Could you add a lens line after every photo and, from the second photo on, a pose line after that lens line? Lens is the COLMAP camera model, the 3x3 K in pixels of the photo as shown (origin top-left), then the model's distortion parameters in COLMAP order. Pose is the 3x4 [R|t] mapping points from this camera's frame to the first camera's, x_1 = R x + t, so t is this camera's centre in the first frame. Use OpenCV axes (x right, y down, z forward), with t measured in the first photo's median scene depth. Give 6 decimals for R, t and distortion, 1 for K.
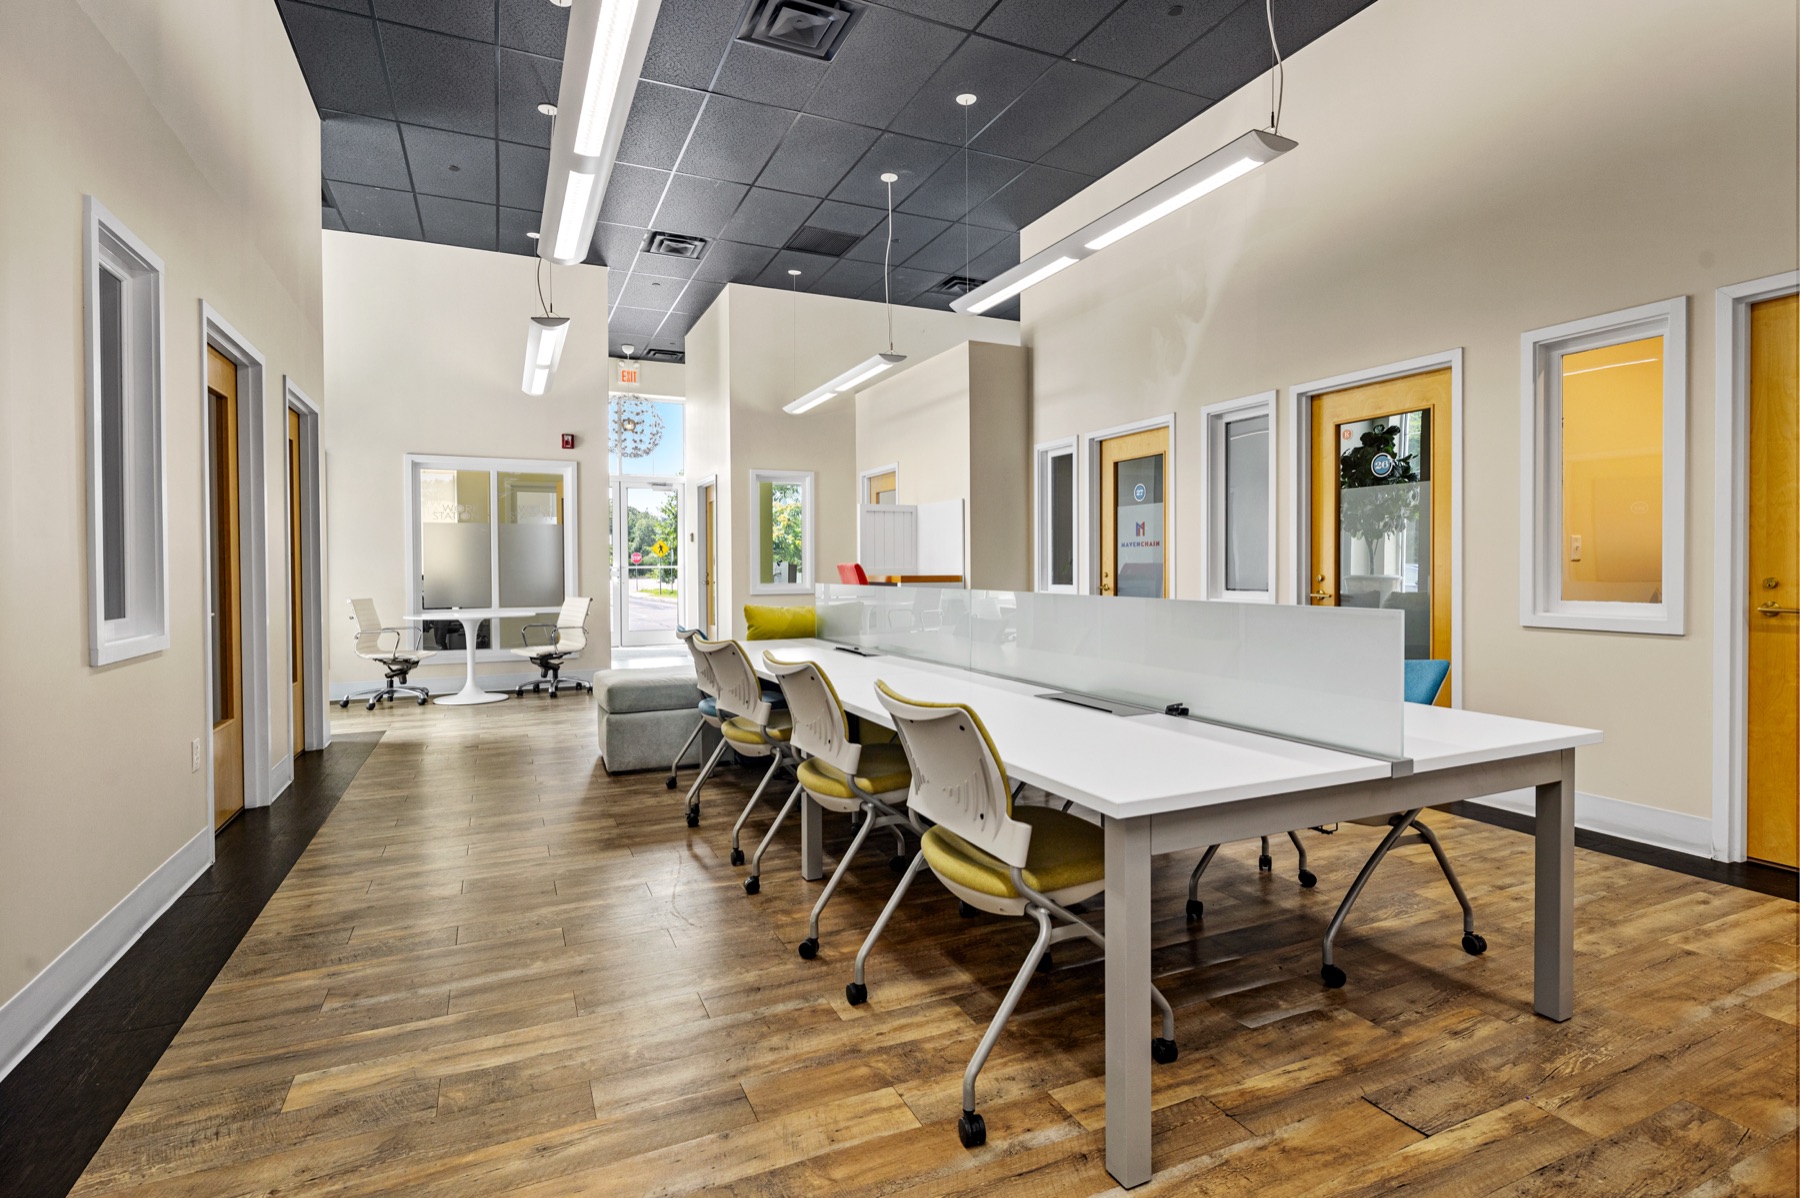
lens RADIAL K [[882.3, 0, 900.3], [0, 882.3, 583.9], [0, 0, 1]] dist [0.000152, 0.000422]
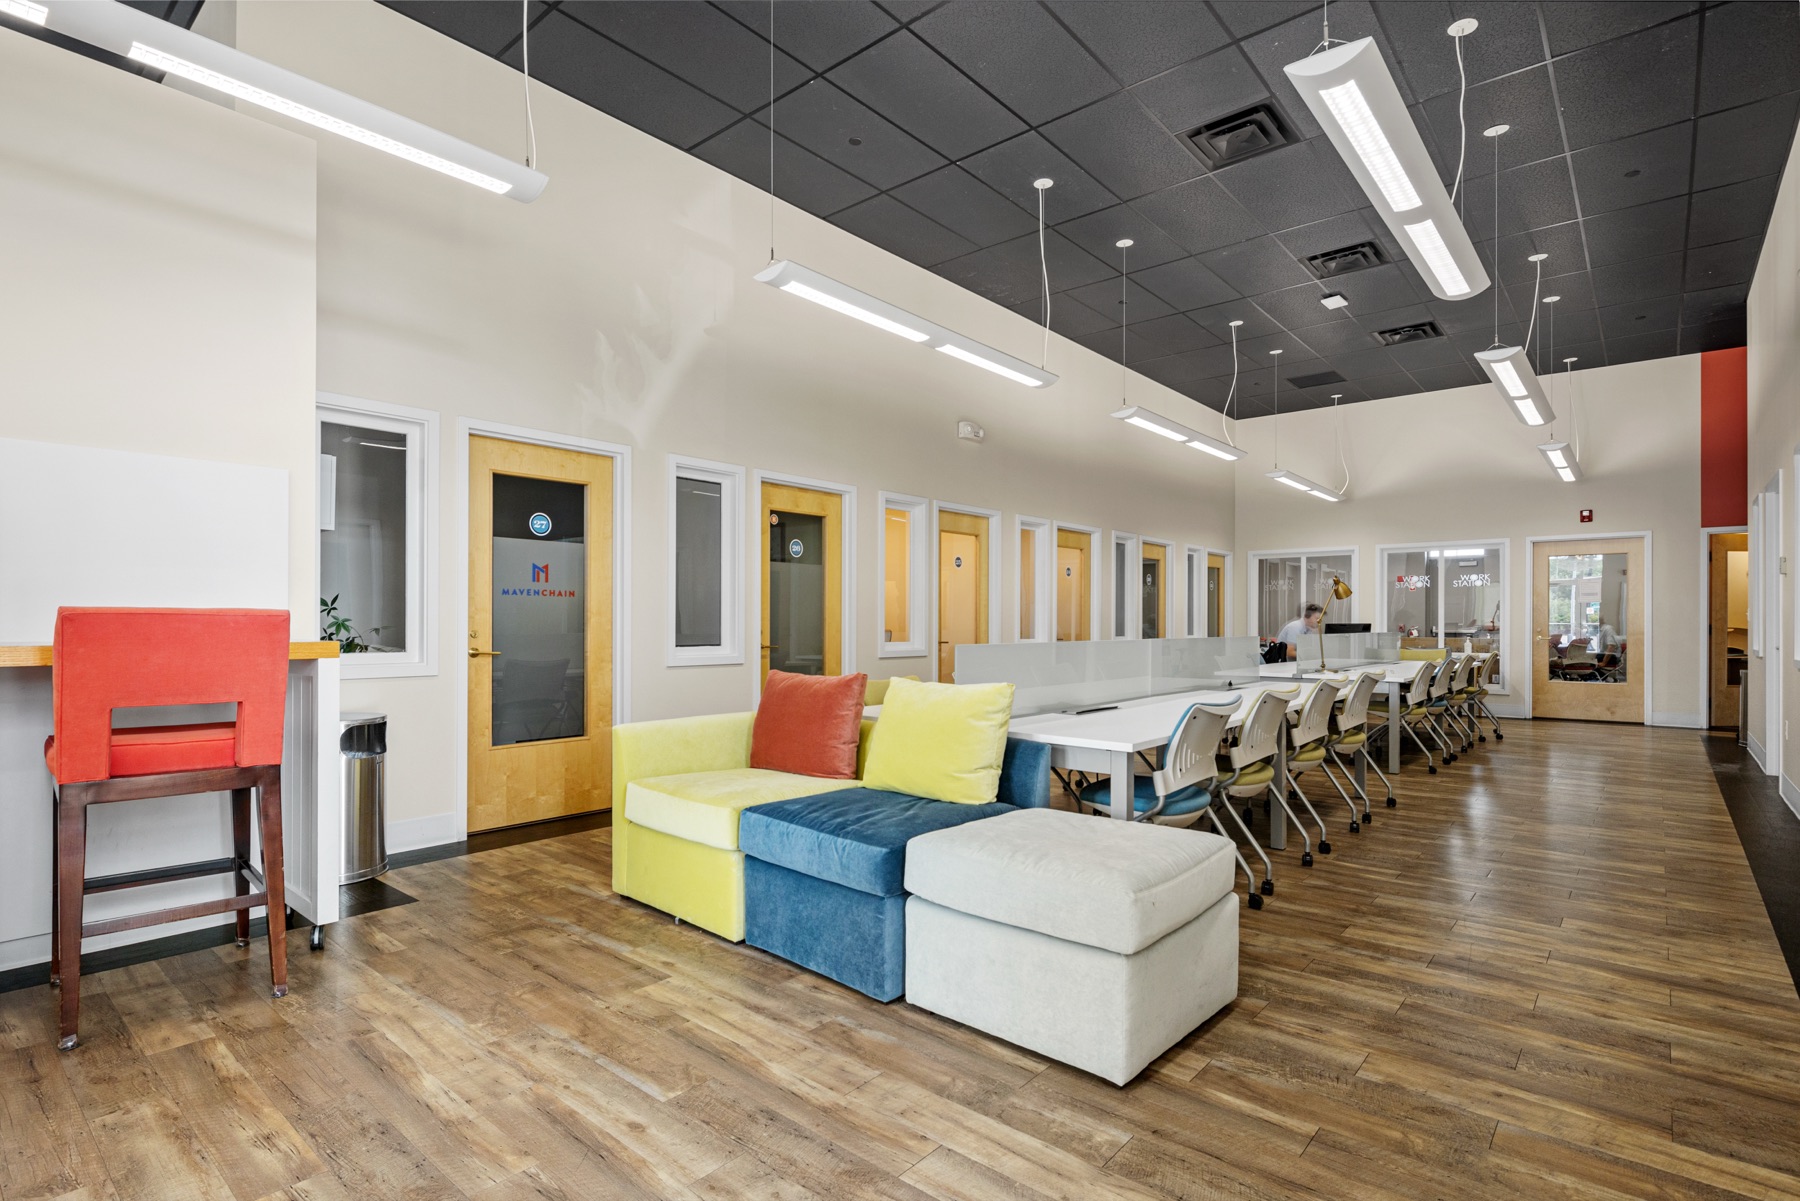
lens RADIAL K [[882.3, 0, 898.3], [0, 882.3, 617.6], [0, 0, 1]] dist [0.000152, 0.000422]
pose [[-0.419963, 0.013805, 0.907436, -0.815019], [0.017476, 0.999822, -0.007123, -0.019487], [-0.907373, 0.012867, -0.420130, 1.561734]]
